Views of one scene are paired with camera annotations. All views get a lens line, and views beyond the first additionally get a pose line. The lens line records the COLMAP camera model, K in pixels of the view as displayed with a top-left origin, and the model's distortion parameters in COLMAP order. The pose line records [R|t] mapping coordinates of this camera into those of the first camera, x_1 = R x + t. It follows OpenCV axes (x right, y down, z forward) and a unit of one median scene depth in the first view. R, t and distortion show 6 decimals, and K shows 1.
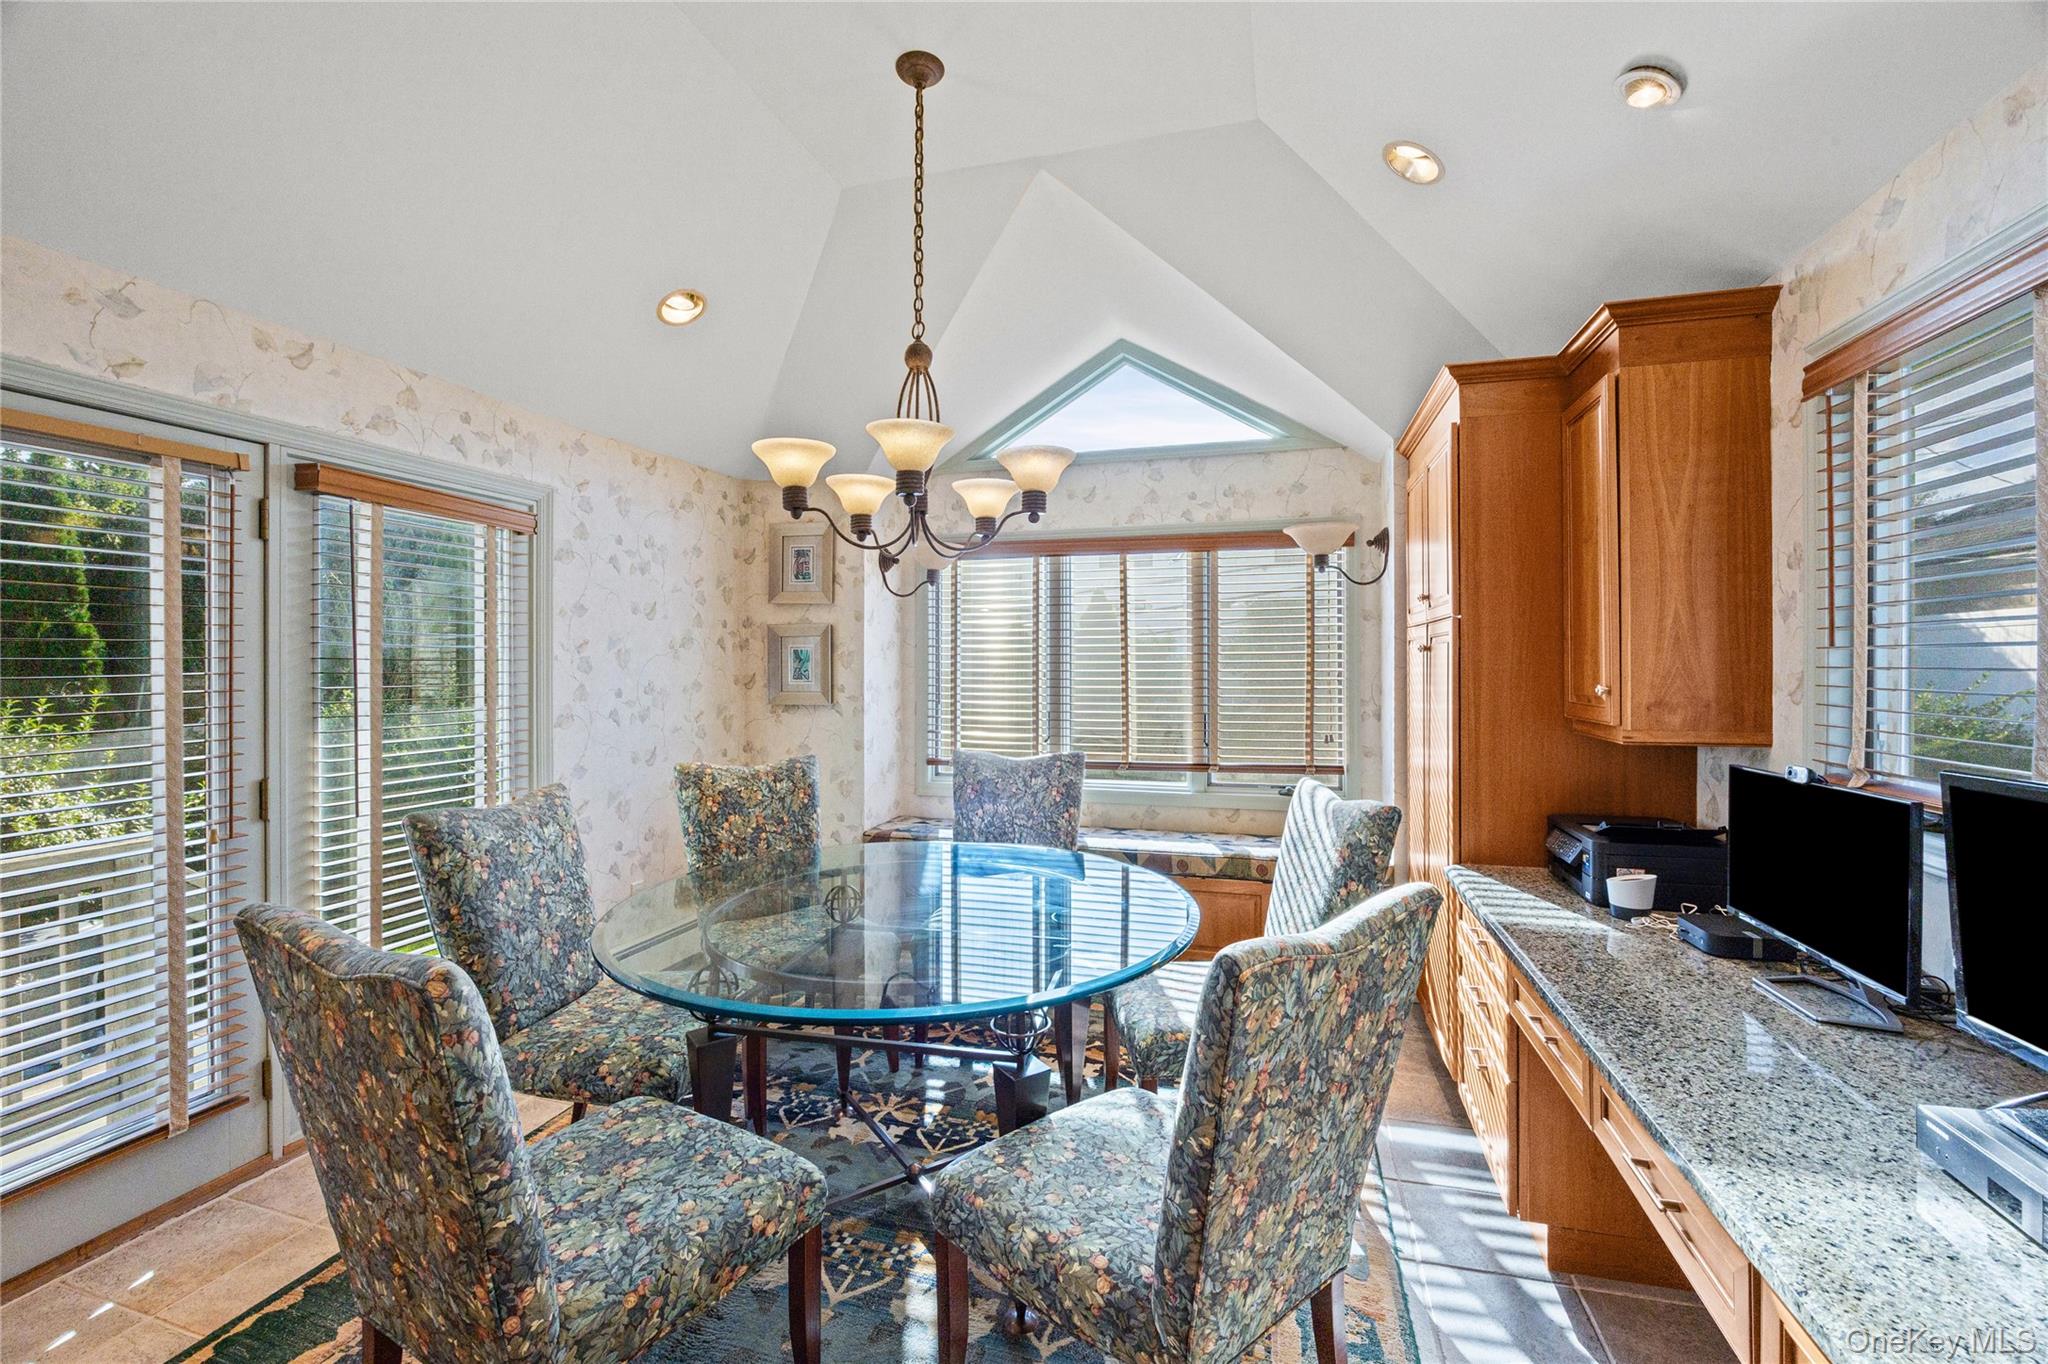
lens RADIAL K [[852.5, 0, 1025.8], [0, 852.5, 662.5], [0, 0, 1]] dist [-0.001676, 0.000212]
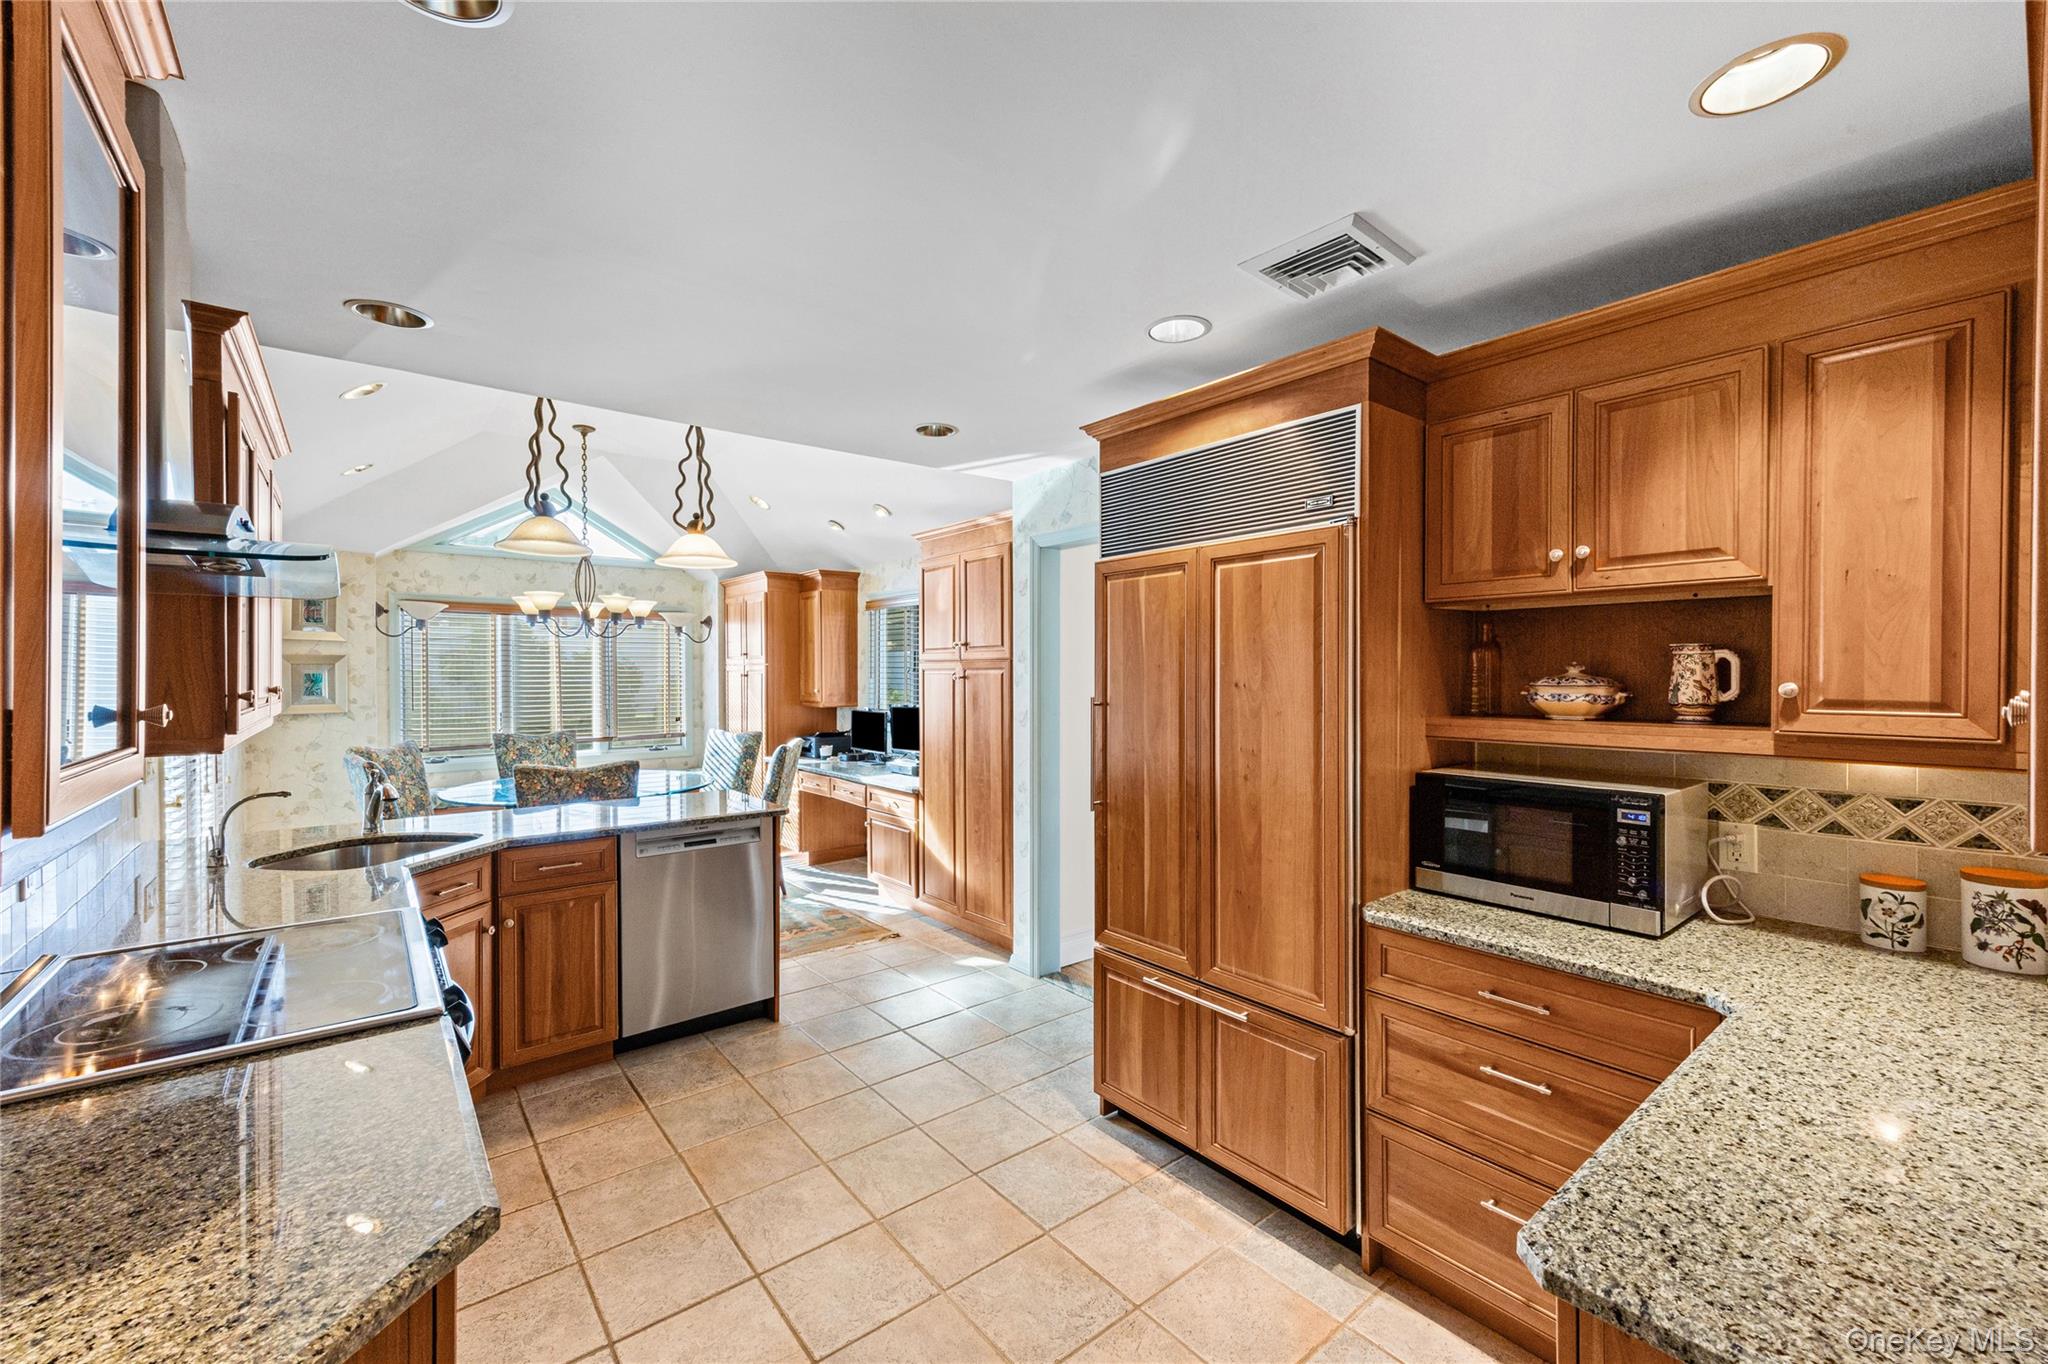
lens RADIAL K [[829.3, 0, 1022.4], [0, 829.3, 675.1], [0, 0, 1]] dist [0.009453, -0.000939]
pose [[0.571671, -0.003601, 0.820475, -1.435862], [0.000717, 0.999992, 0.003889, -0.034850], [-0.820482, -0.001635, 0.571669, -1.405002]]
